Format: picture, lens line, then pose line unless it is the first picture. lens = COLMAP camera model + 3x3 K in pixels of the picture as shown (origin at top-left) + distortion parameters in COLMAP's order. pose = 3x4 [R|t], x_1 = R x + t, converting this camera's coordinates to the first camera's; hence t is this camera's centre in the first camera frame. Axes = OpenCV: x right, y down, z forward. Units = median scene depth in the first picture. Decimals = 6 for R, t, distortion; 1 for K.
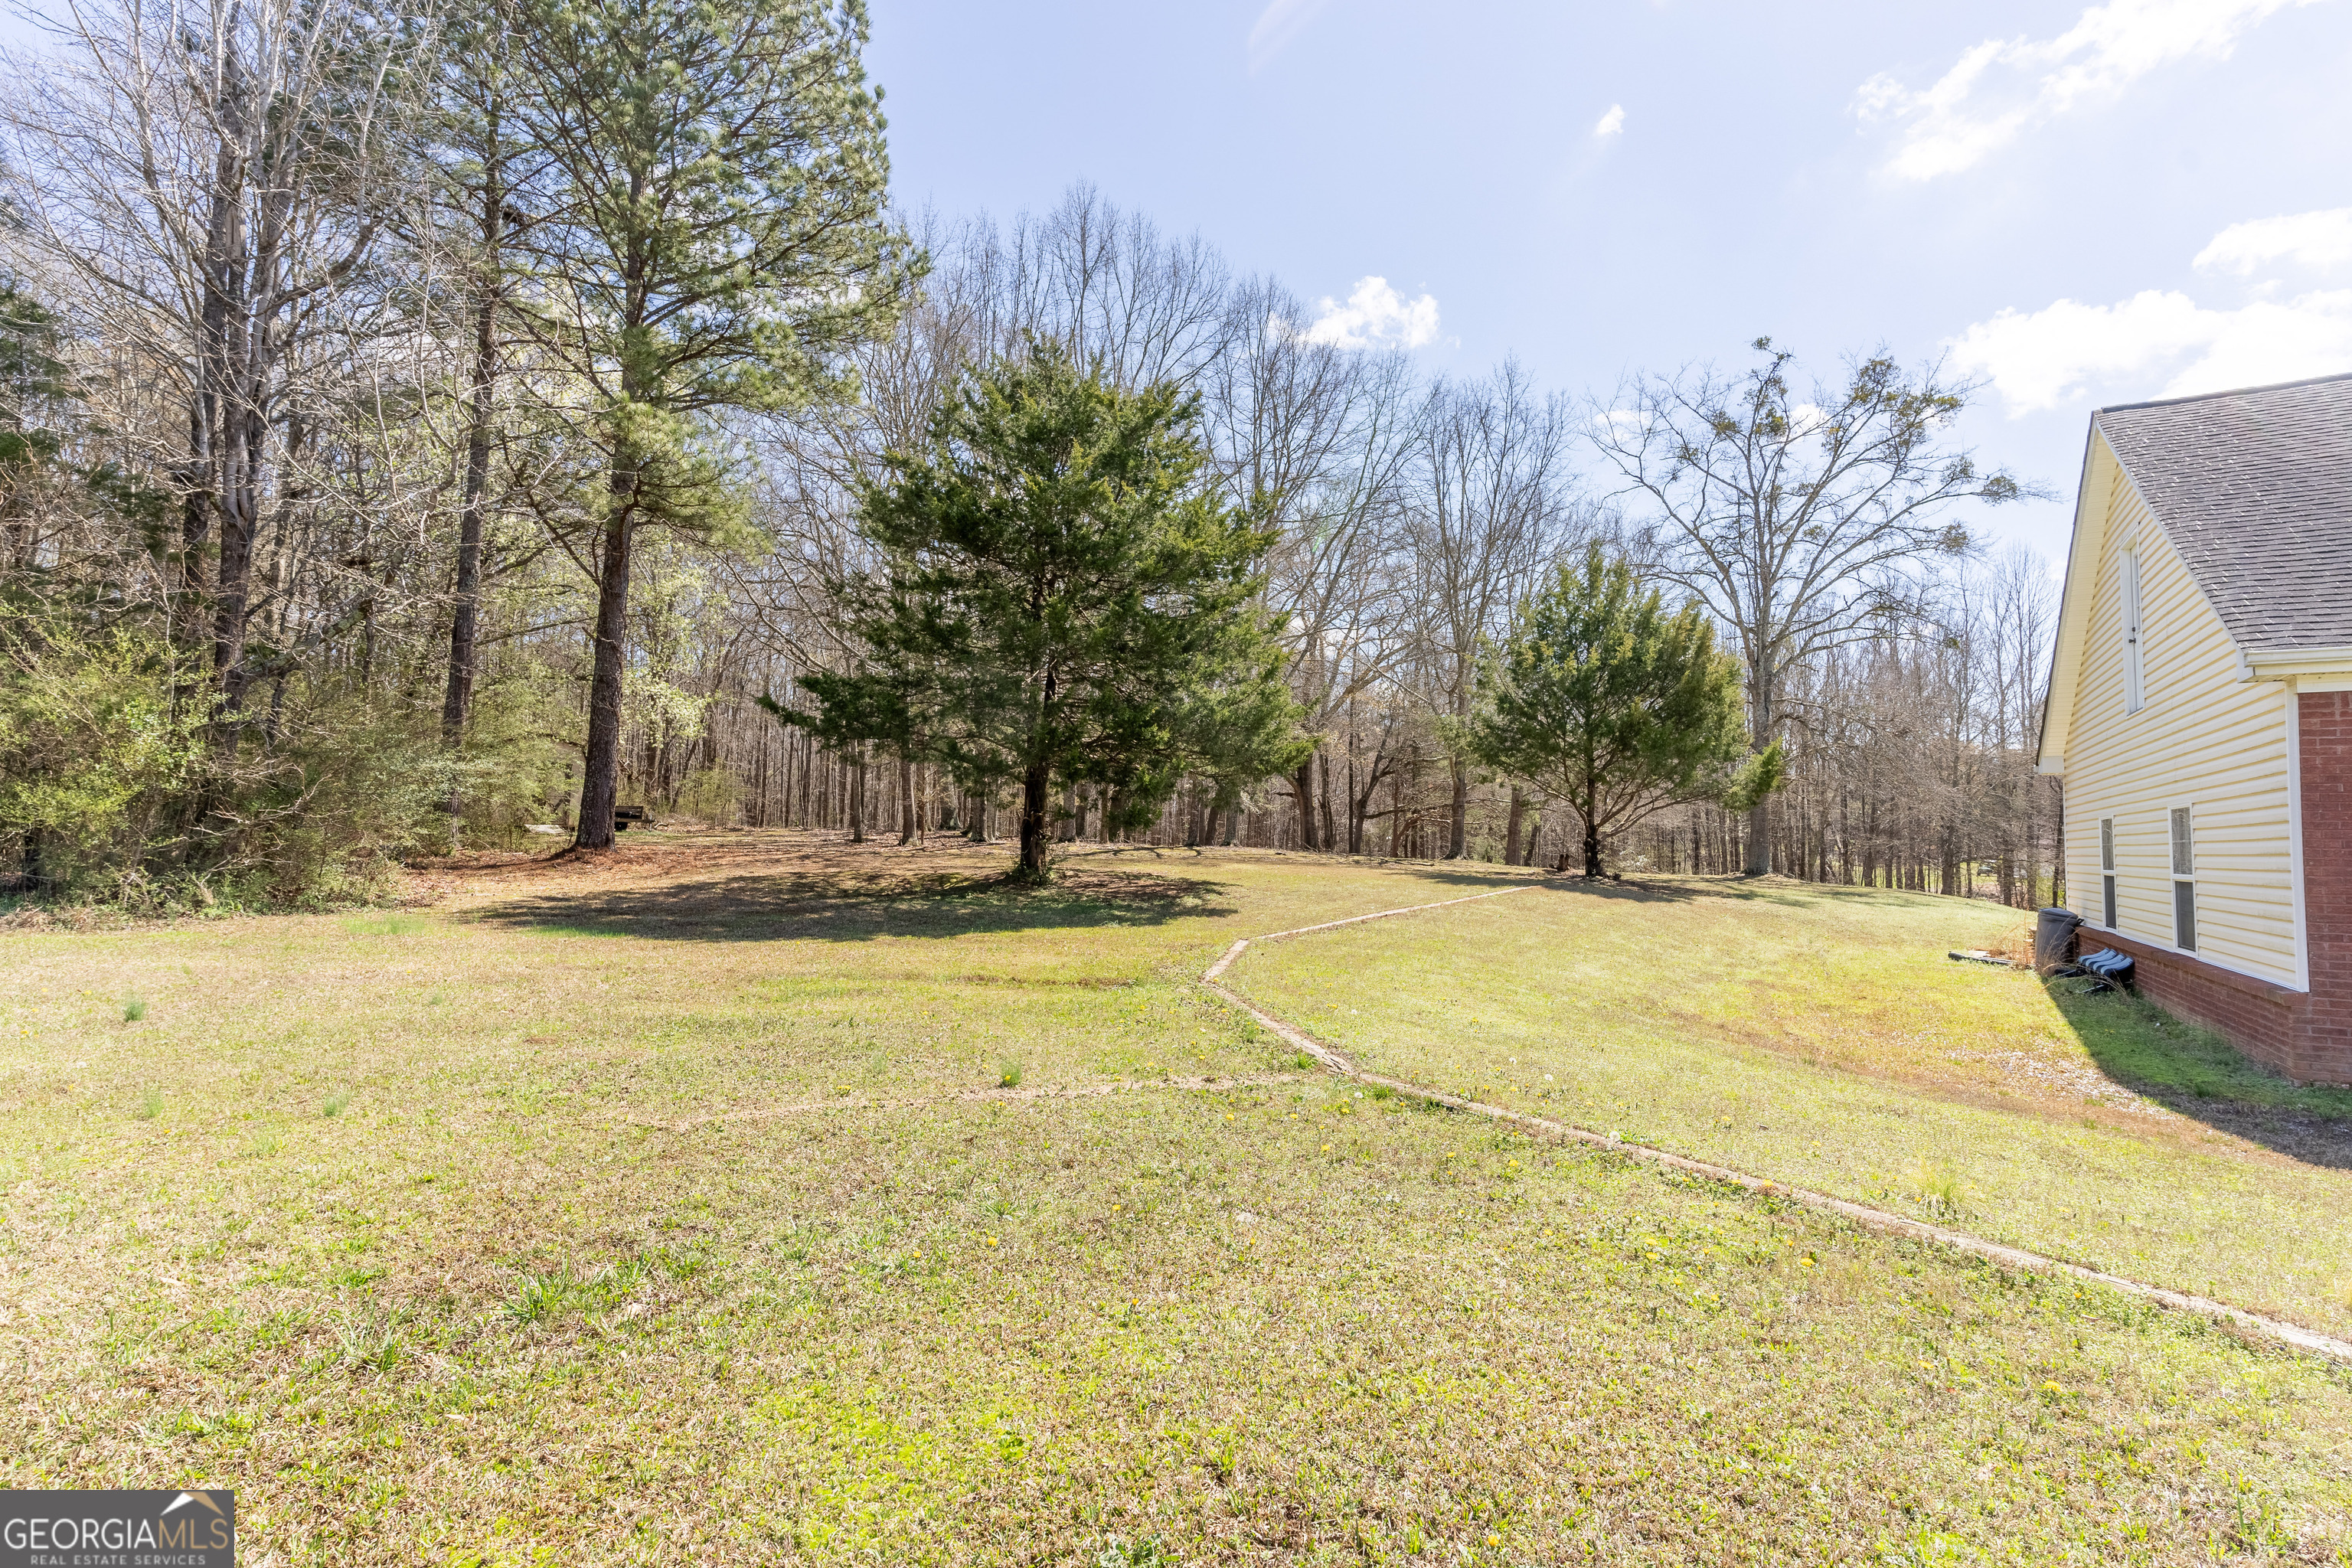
lens RADIAL K [[1120.1, 0, 1176.0], [0, 1120.1, 784.0], [0, 0, 1]] dist [0.000517, -0.000126]
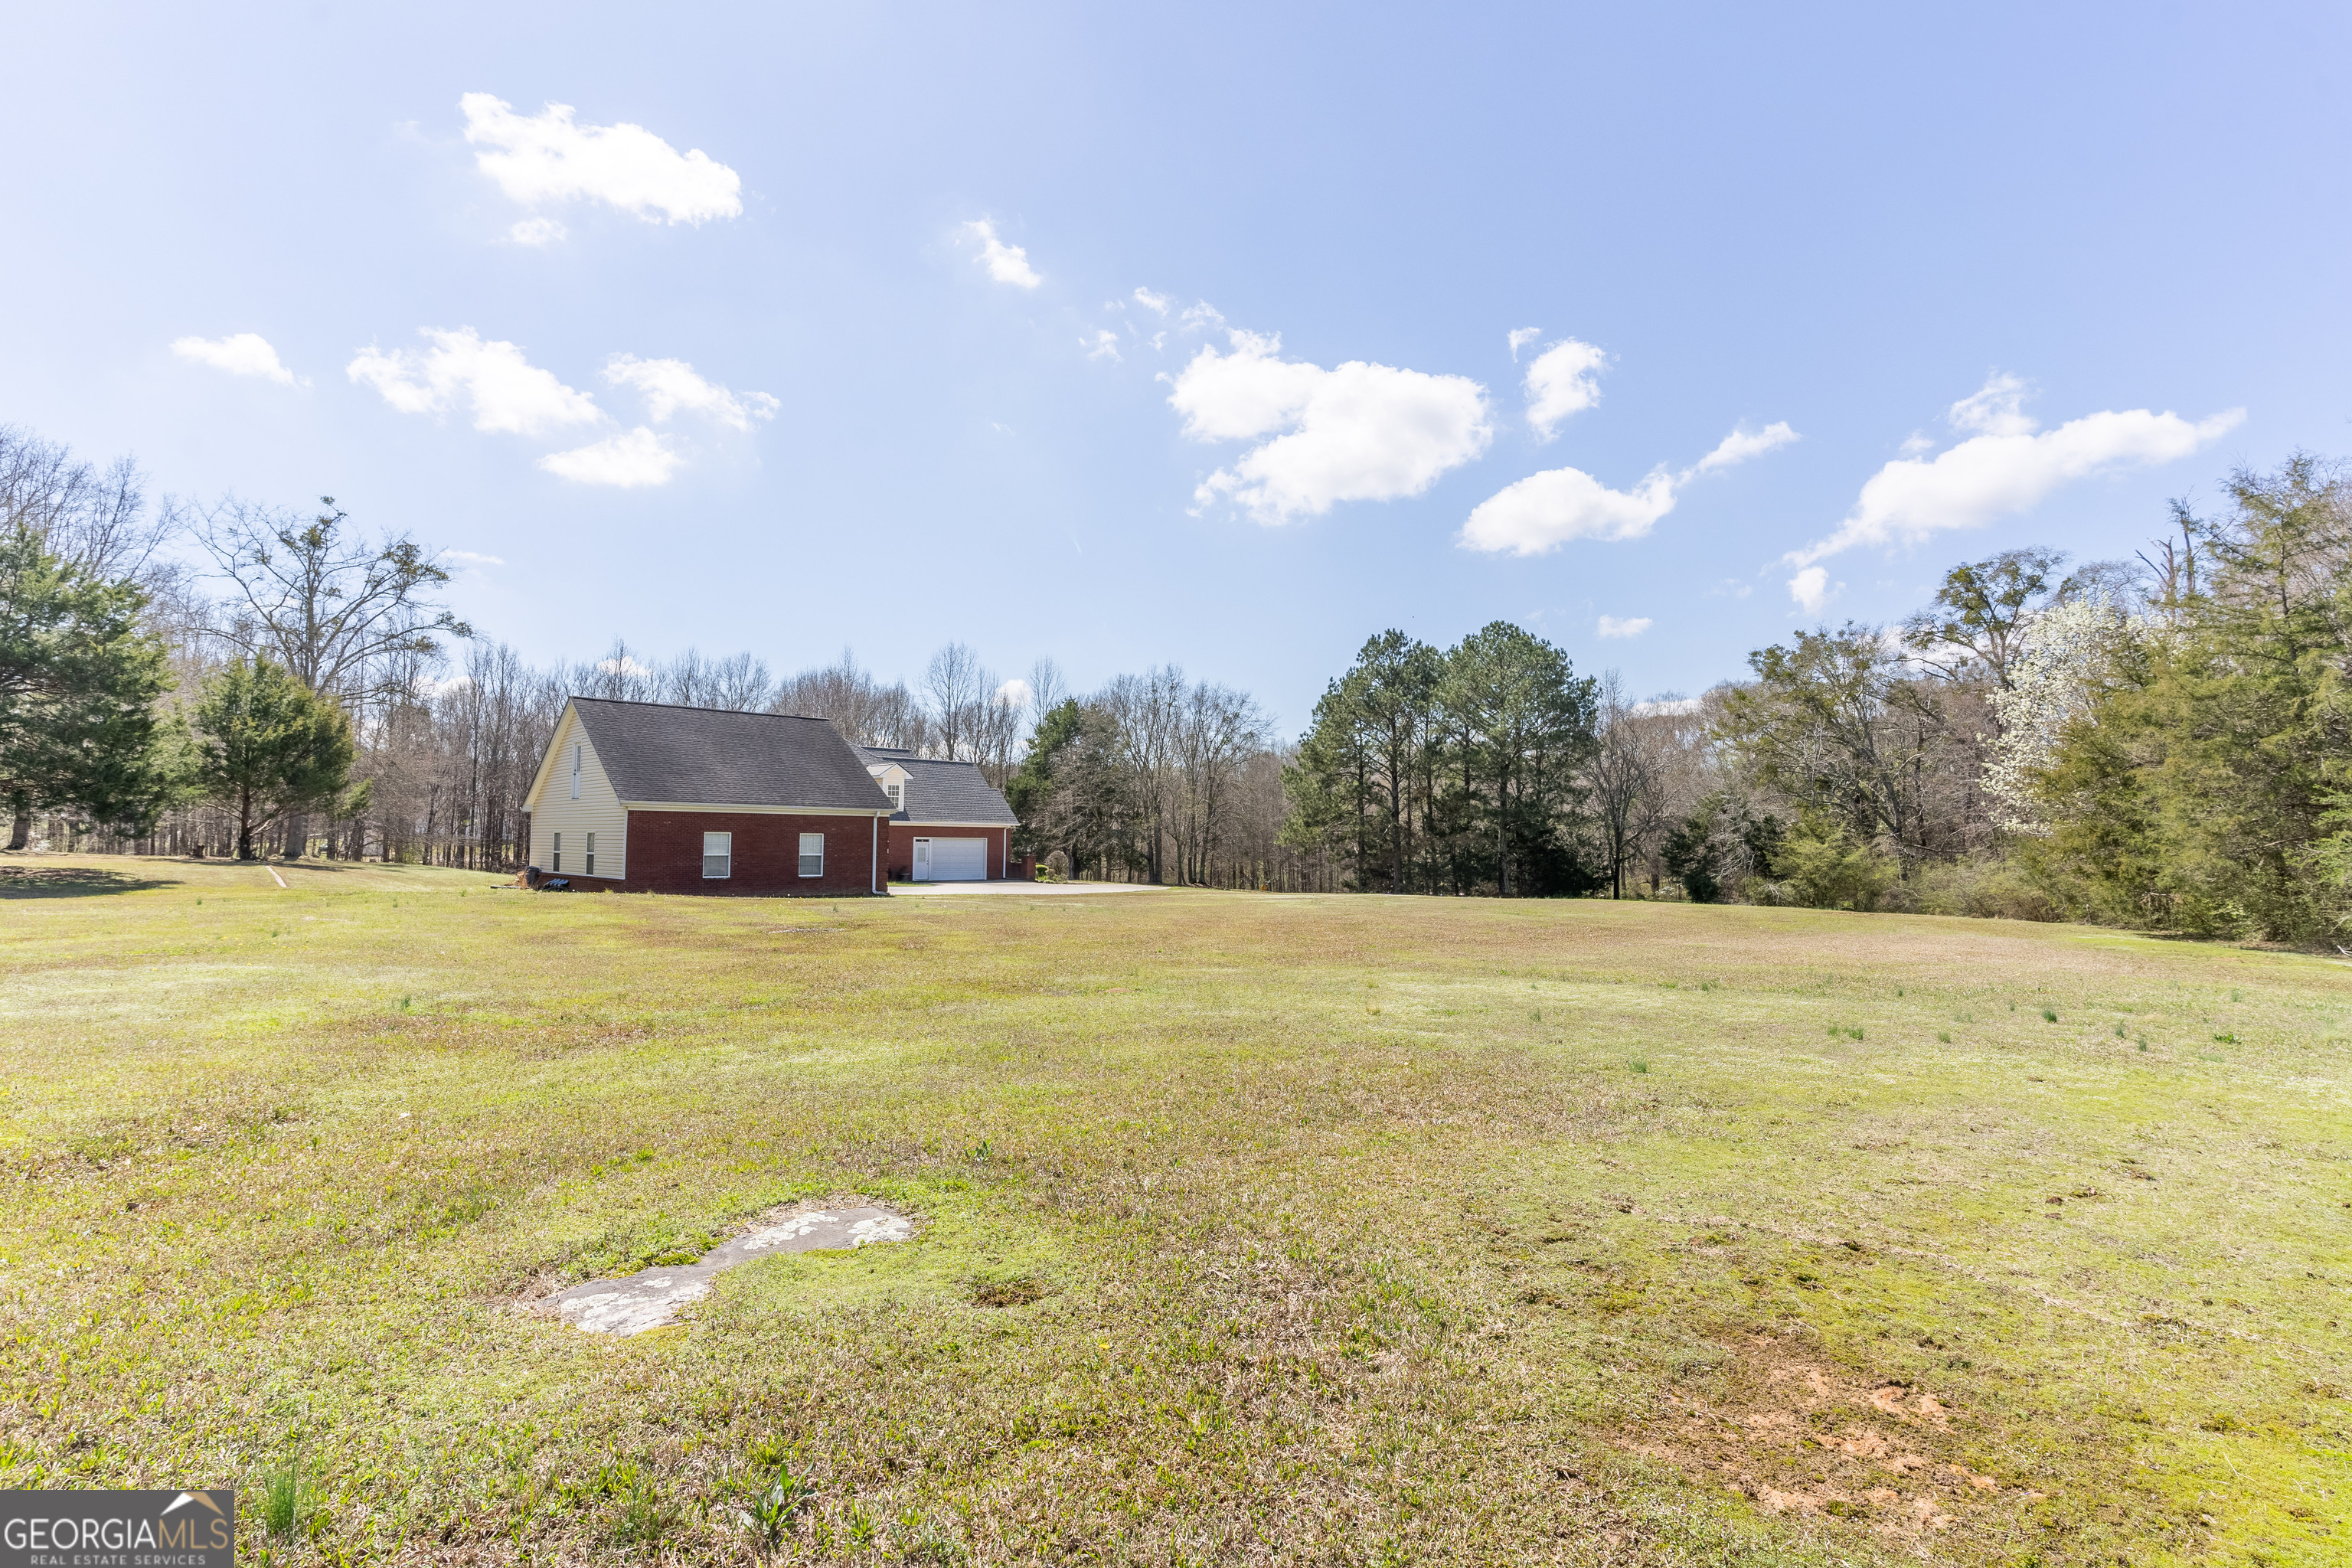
lens RADIAL K [[1120.1, 0, 1176.0], [0, 1120.1, 784.0], [0, 0, 1]] dist [0.000517, -0.000126]
pose [[0.250547, 0.025194, 0.967776, -1.075457], [-0.062456, 0.997999, -0.009812, -0.114753], [-0.966088, -0.057985, 0.251620, -0.855210]]
